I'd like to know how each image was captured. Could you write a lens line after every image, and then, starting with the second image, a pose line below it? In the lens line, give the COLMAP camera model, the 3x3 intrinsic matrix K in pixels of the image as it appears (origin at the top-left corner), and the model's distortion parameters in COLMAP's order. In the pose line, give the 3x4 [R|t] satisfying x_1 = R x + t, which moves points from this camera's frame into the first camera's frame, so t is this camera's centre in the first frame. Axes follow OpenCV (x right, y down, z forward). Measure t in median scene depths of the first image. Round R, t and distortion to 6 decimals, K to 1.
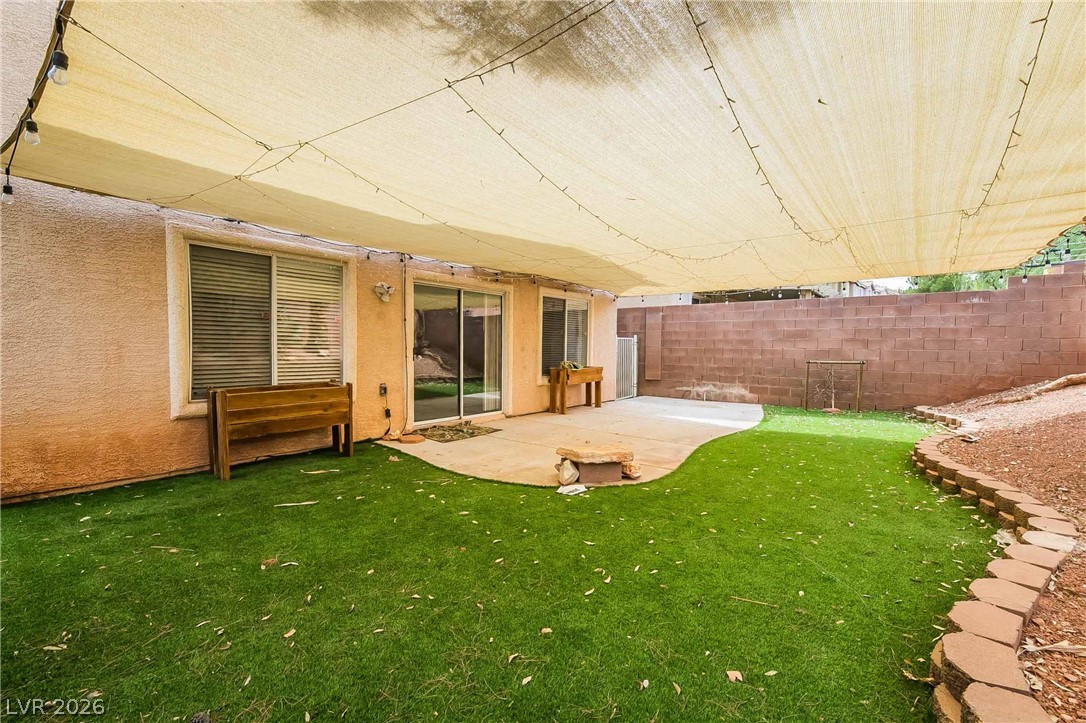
lens RADIAL K [[451.2, 0, 545.6], [0, 451.2, 363.5], [0, 0, 1]] dist [-0.001588, -0.001882]
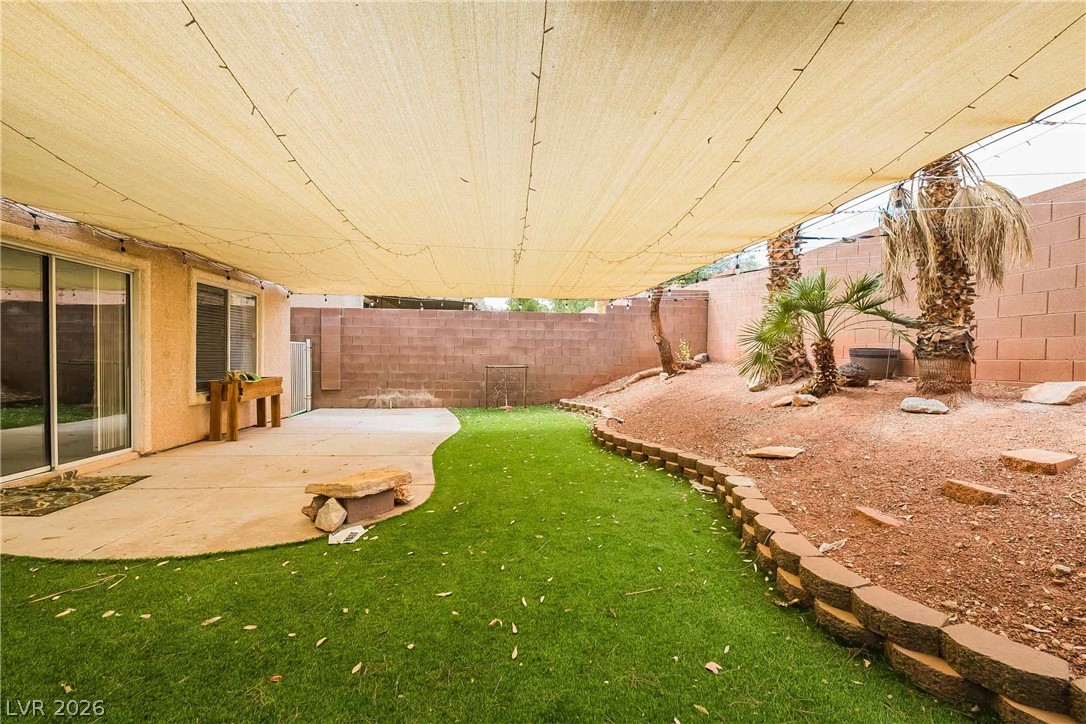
lens RADIAL K [[451.2, 0, 539.9], [0, 451.2, 366.3], [0, 0, 1]] dist [-0.001588, -0.001882]
pose [[0.724761, -0.015804, 0.688819, -0.112109], [0.022091, 0.999756, -0.000307, -0.001301], [-0.688646, 0.015439, 0.724933, 0.100807]]
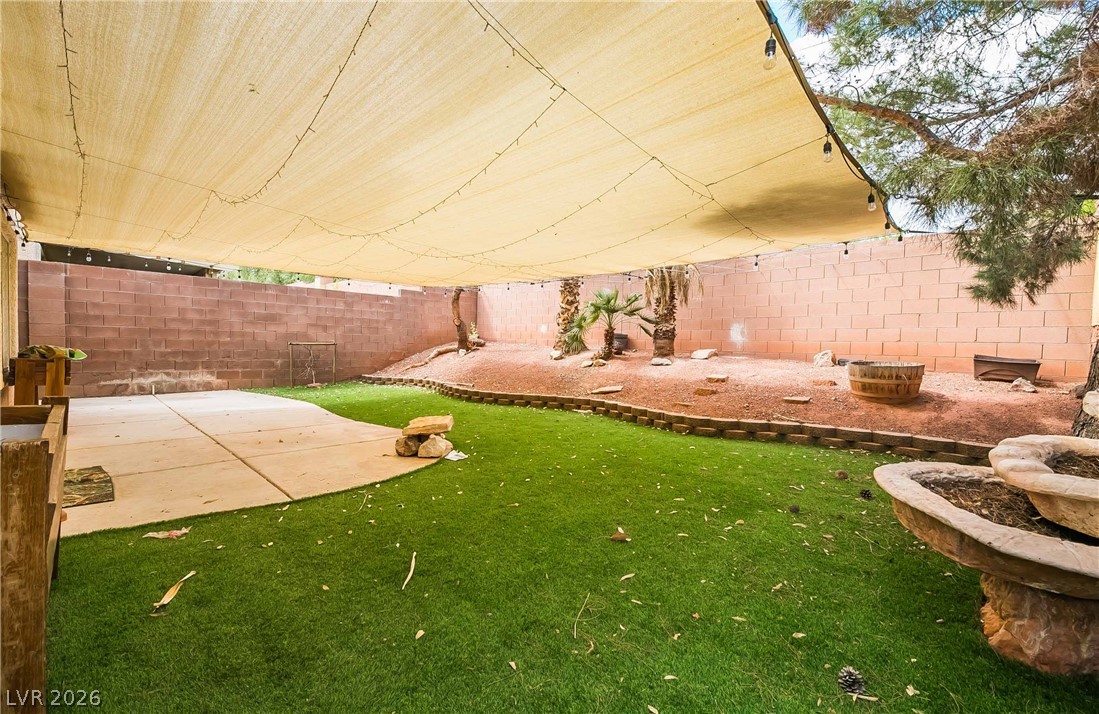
lens RADIAL K [[452.0, 0, 541.2], [0, 452.0, 357.7], [0, 0, 1]] dist [0.001645, 0.000102]
pose [[0.102530, -0.039348, 0.993951, -0.499294], [0.016160, 0.999151, 0.037887, -0.001435], [-0.994599, 0.012177, 0.103079, 0.325164]]
